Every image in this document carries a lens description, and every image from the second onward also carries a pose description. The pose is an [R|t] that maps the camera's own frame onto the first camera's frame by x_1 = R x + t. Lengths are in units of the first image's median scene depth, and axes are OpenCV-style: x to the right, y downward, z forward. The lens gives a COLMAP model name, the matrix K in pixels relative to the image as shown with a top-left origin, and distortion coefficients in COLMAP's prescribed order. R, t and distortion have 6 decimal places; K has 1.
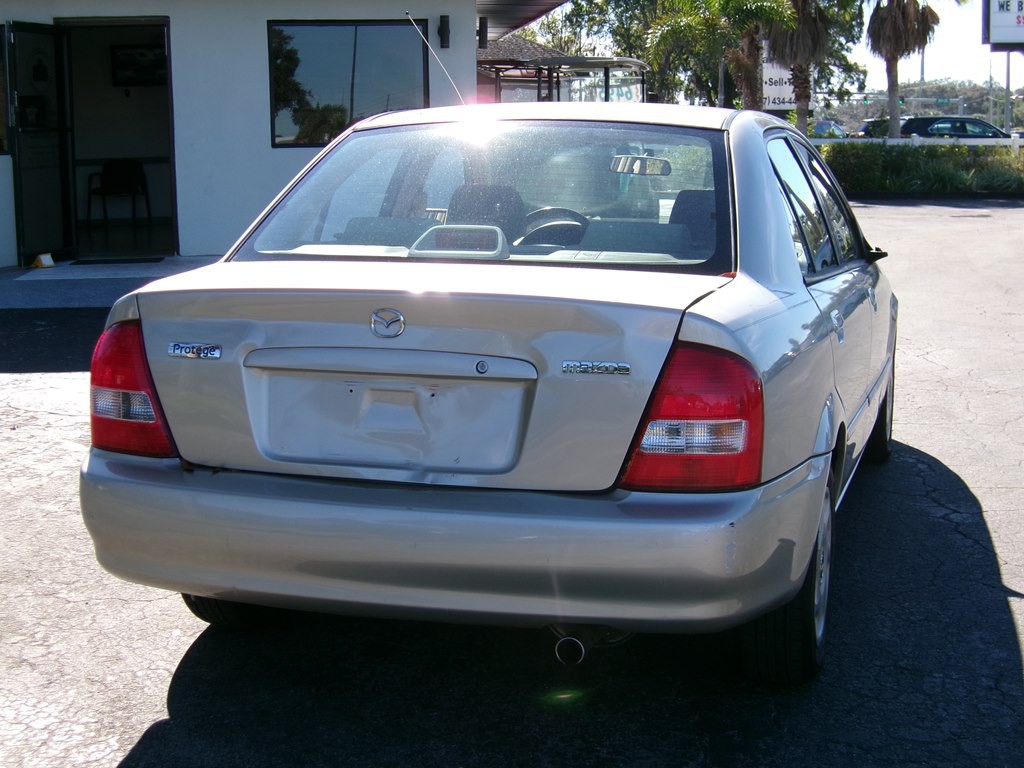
lens RADIAL K [[1593.0, 0, 514.1], [0, 1593.0, 387.9], [0, 0, 1]] dist [-0.123504, 0.000000]
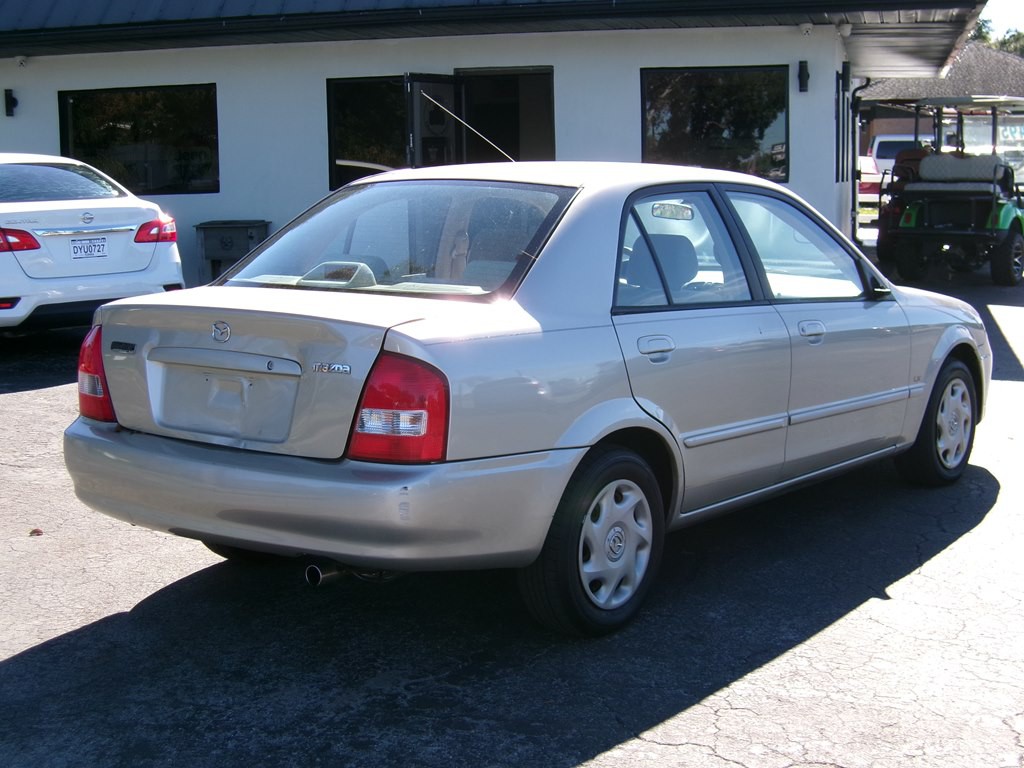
lens RADIAL K [[1593.0, 0, 517.0], [0, 1593.0, 391.9], [0, 0, 1]] dist [-0.123504, 0.000000]
pose [[0.934865, 0.045202, -0.352115, 0.598465], [-0.050458, 0.998710, -0.005759, 0.006525], [0.351400, 0.023151, 0.935939, -0.194839]]
